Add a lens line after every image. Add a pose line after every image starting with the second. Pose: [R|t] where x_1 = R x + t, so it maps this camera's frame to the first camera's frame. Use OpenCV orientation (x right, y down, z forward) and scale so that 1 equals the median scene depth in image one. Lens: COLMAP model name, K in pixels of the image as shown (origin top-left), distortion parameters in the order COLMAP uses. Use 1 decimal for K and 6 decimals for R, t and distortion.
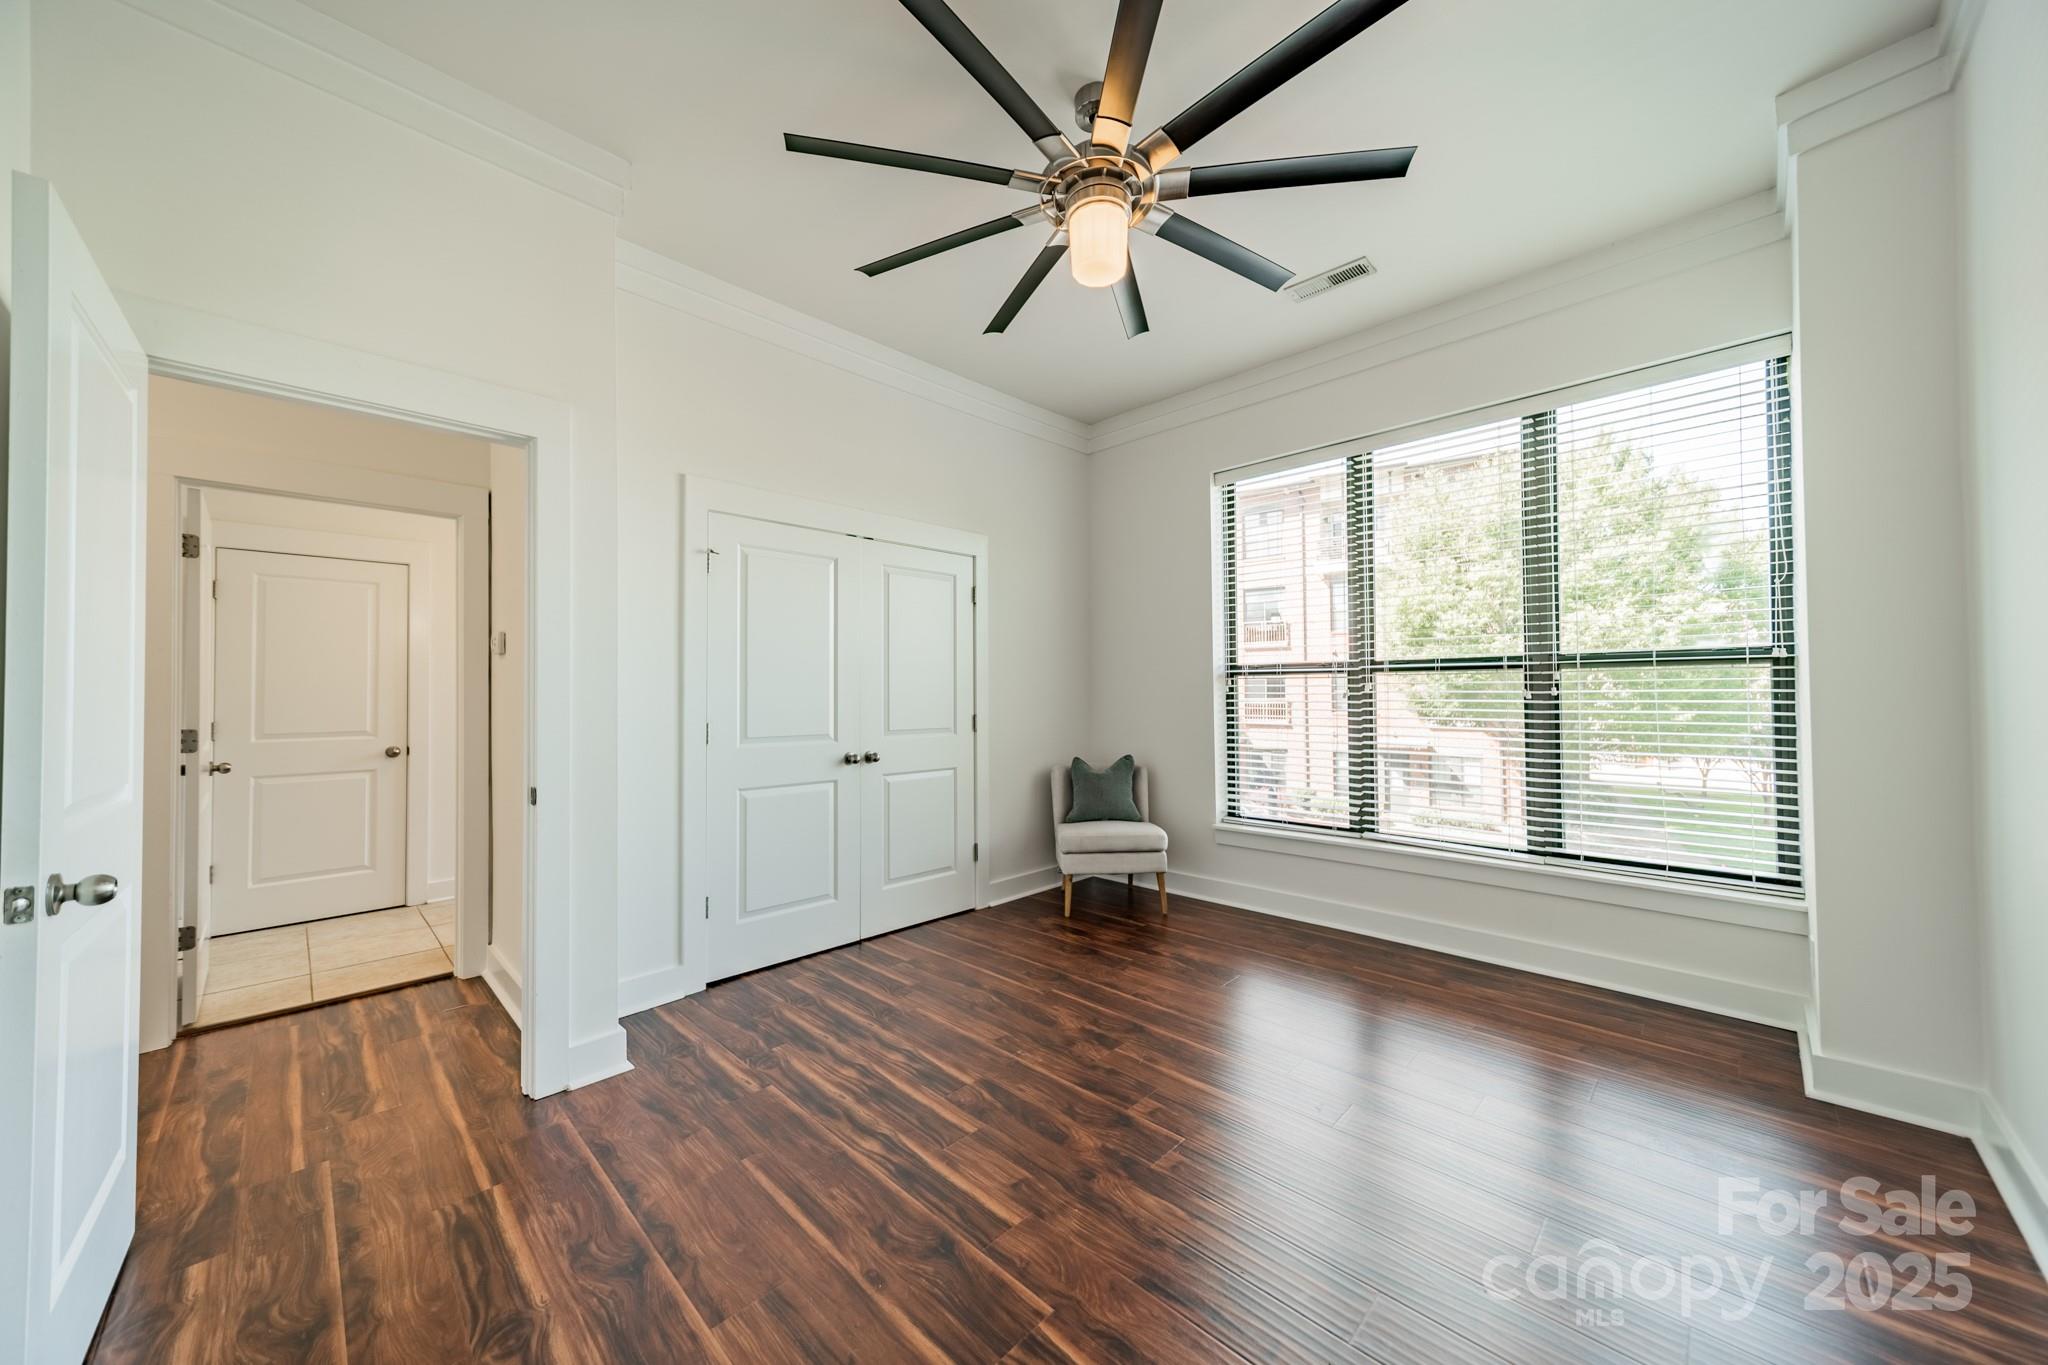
lens RADIAL K [[721.9, 0, 1029.0], [0, 721.9, 682.3], [0, 0, 1]] dist [0.007969, 0.000085]
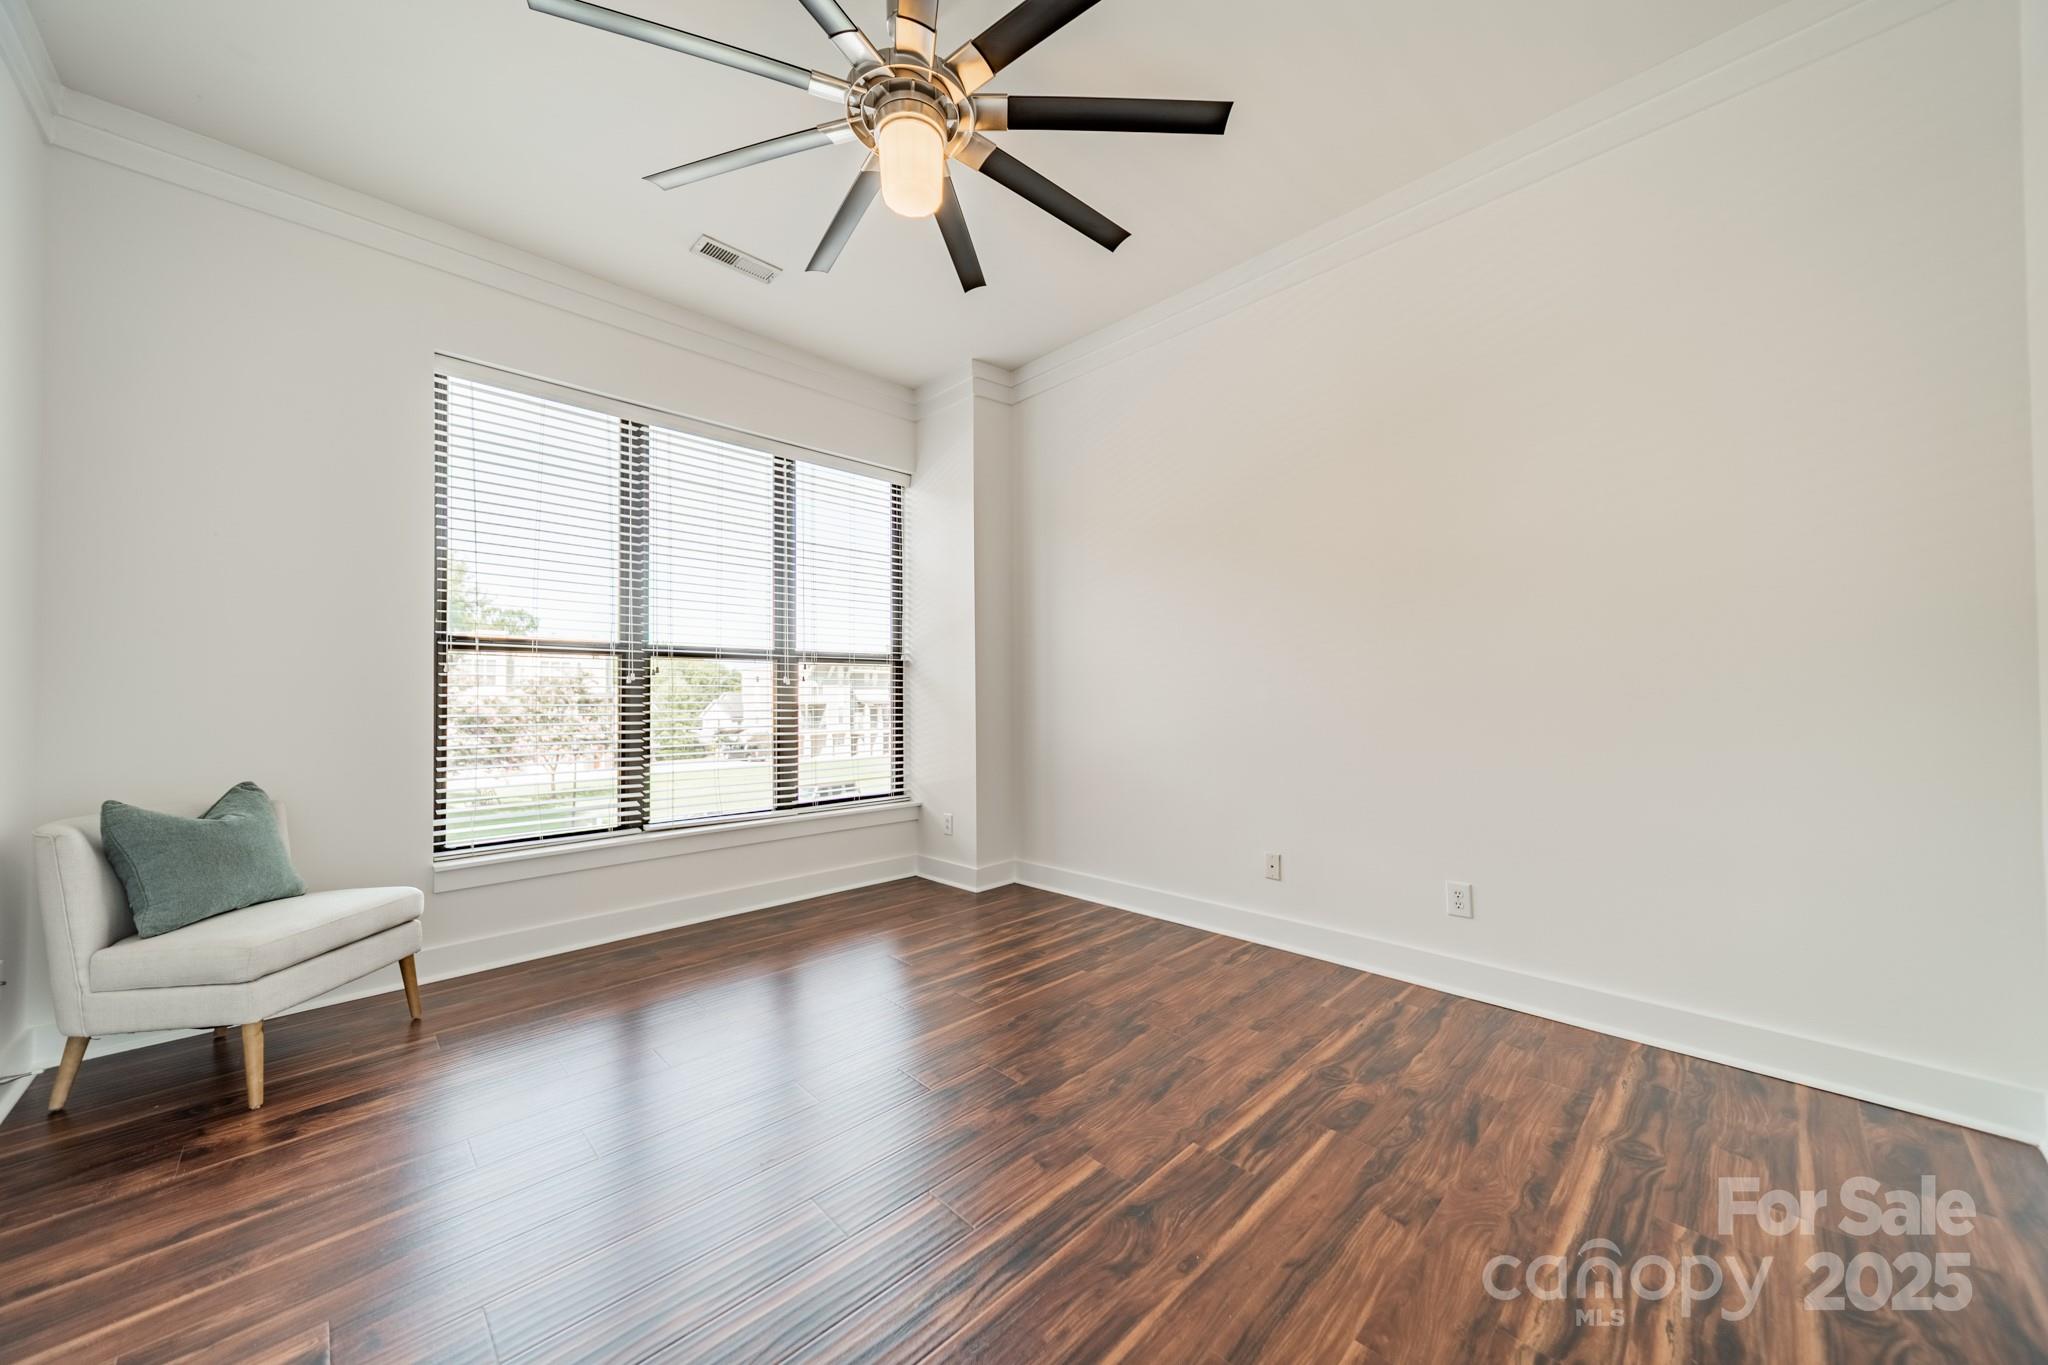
lens RADIAL K [[696.3, 0, 1024.0], [0, 696.3, 682.5], [0, 0, 1]] dist [0.008655, 0.000020]
pose [[0.042008, 0.027991, 0.998725, -0.581845], [-0.007823, 0.999586, -0.027686, 0.046518], [-0.999087, -0.006650, 0.042210, 0.595849]]
